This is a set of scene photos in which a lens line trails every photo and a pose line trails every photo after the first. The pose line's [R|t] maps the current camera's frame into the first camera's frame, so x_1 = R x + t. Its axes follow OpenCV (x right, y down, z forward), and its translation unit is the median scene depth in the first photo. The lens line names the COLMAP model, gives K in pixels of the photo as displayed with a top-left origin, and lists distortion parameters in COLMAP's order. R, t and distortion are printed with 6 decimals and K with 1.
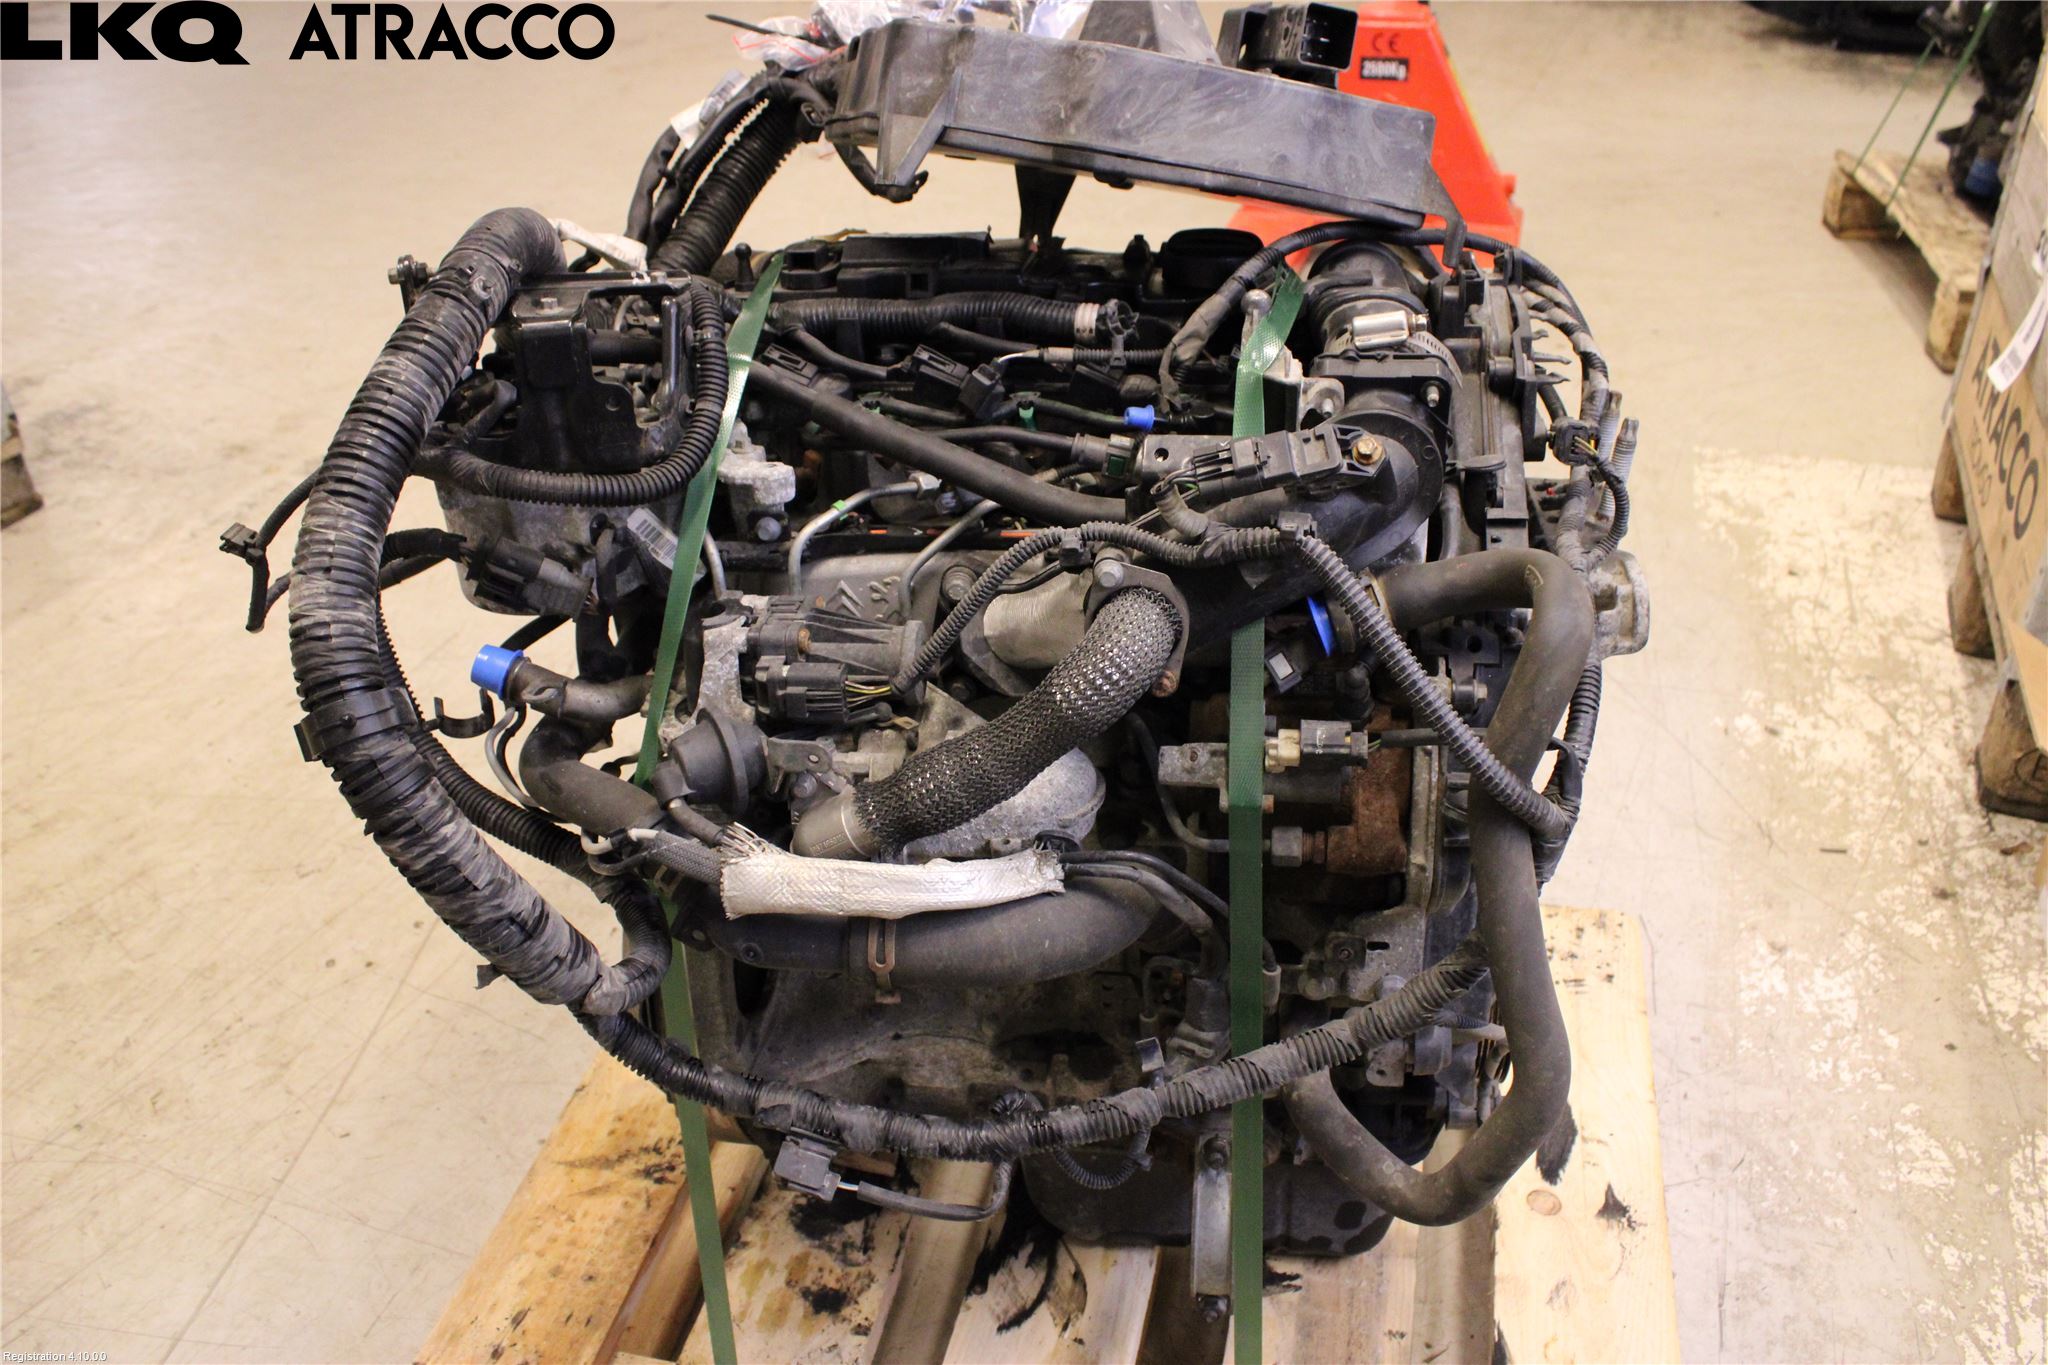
lens RADIAL K [[1696.0, 0, 1028.7], [0, 1696.0, 674.8], [0, 0, 1]] dist [-0.126016, 0.087797]
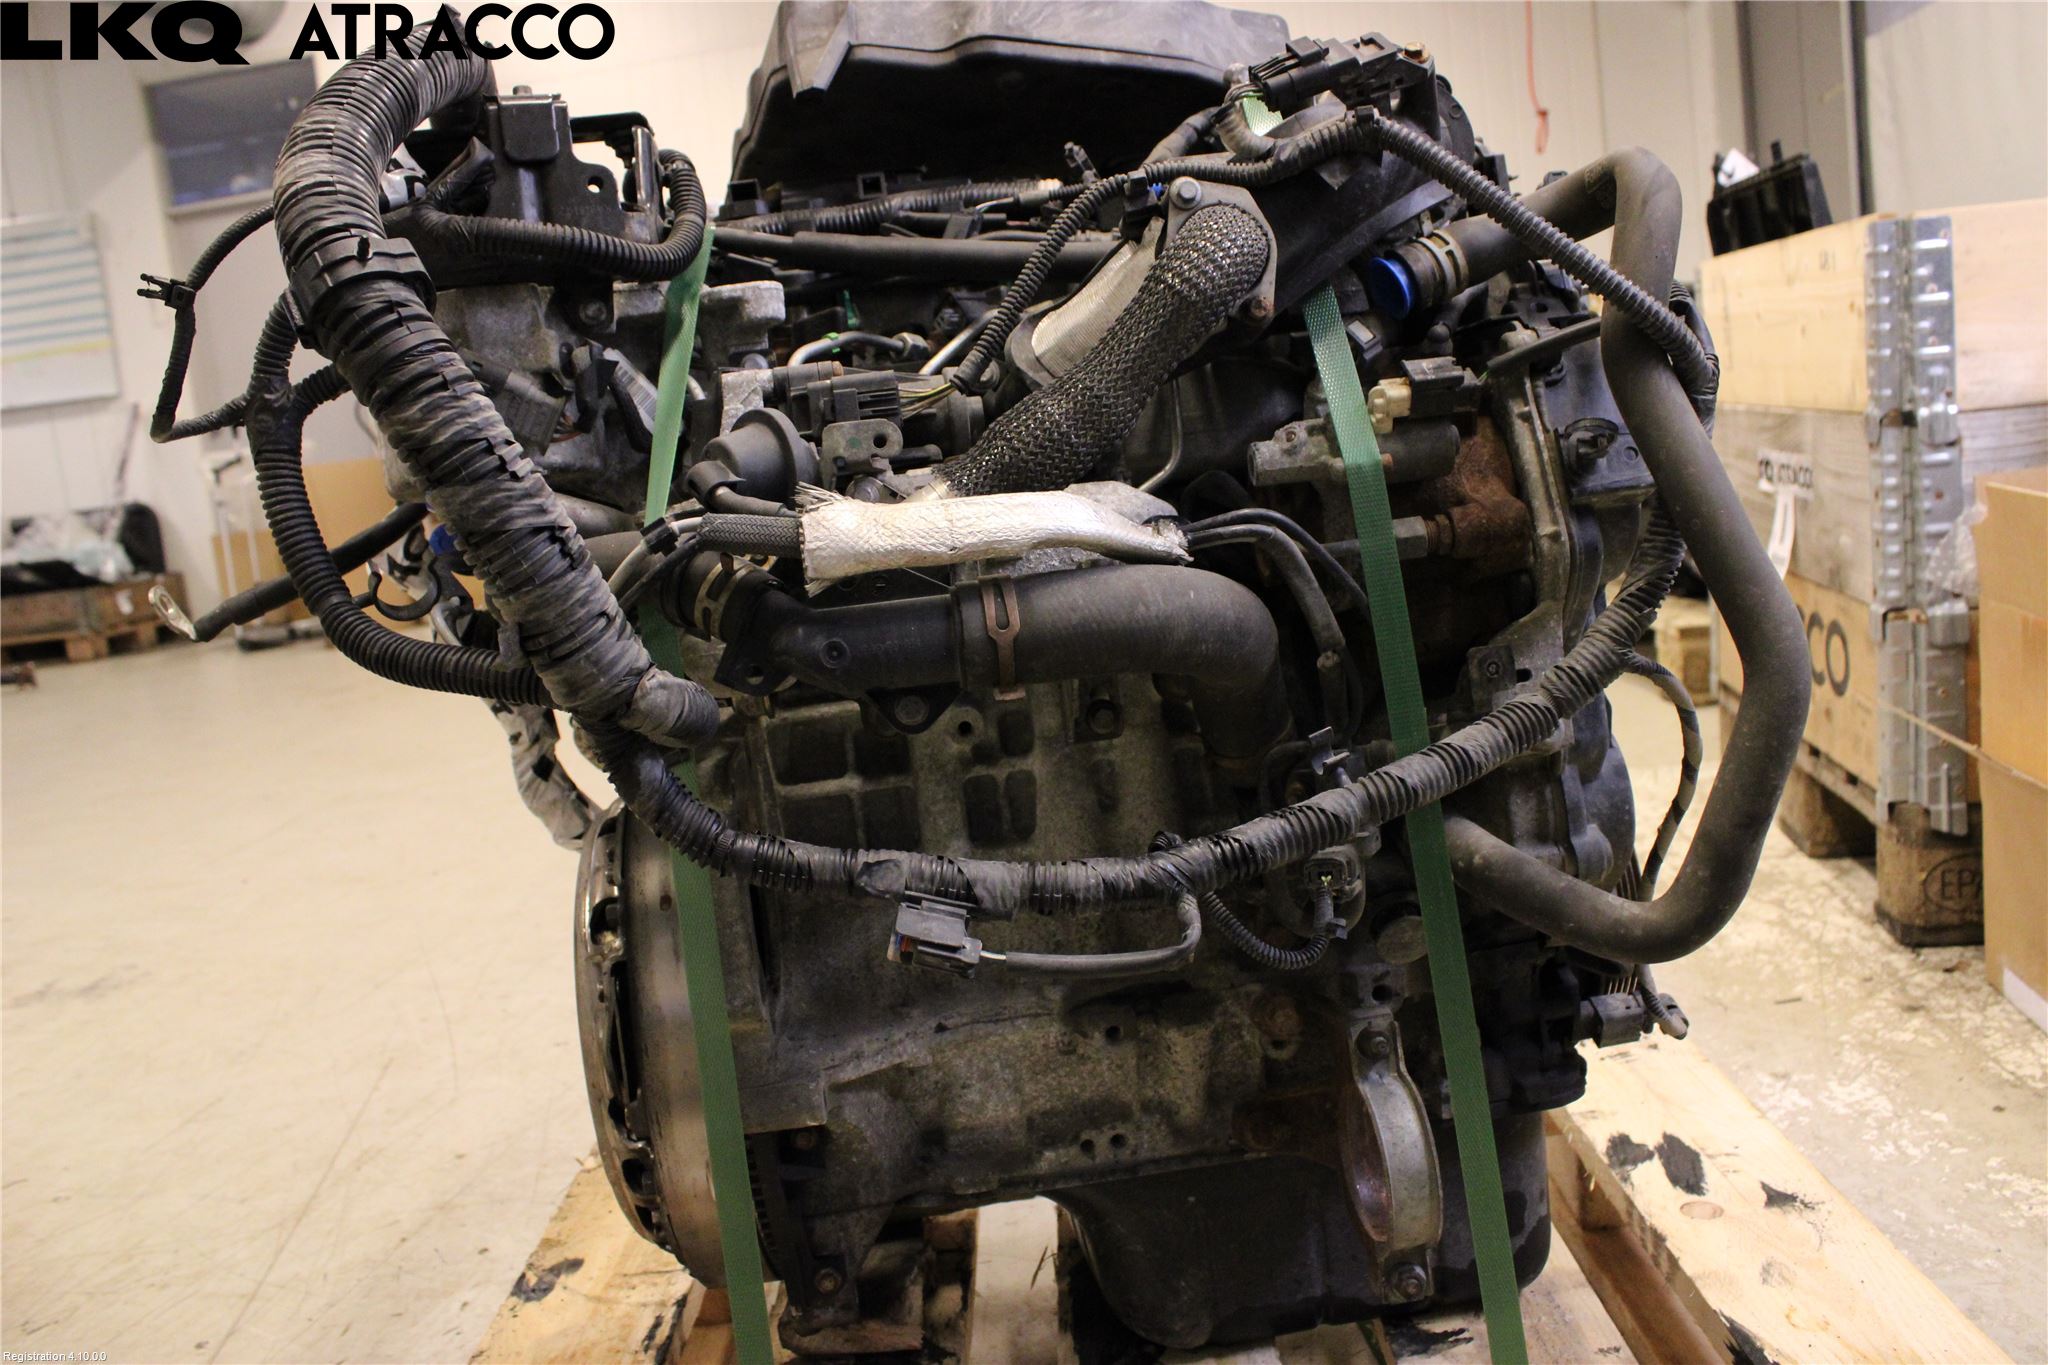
lens RADIAL K [[1696.0, 0, 1028.1], [0, 1696.0, 679.7], [0, 0, 1]] dist [-0.126016, 0.087797]
pose [[0.974744, -0.097230, 0.201050, -0.211836], [0.171914, 0.901310, -0.397601, 0.454634], [-0.142550, 0.422122, 0.895261, 0.247303]]
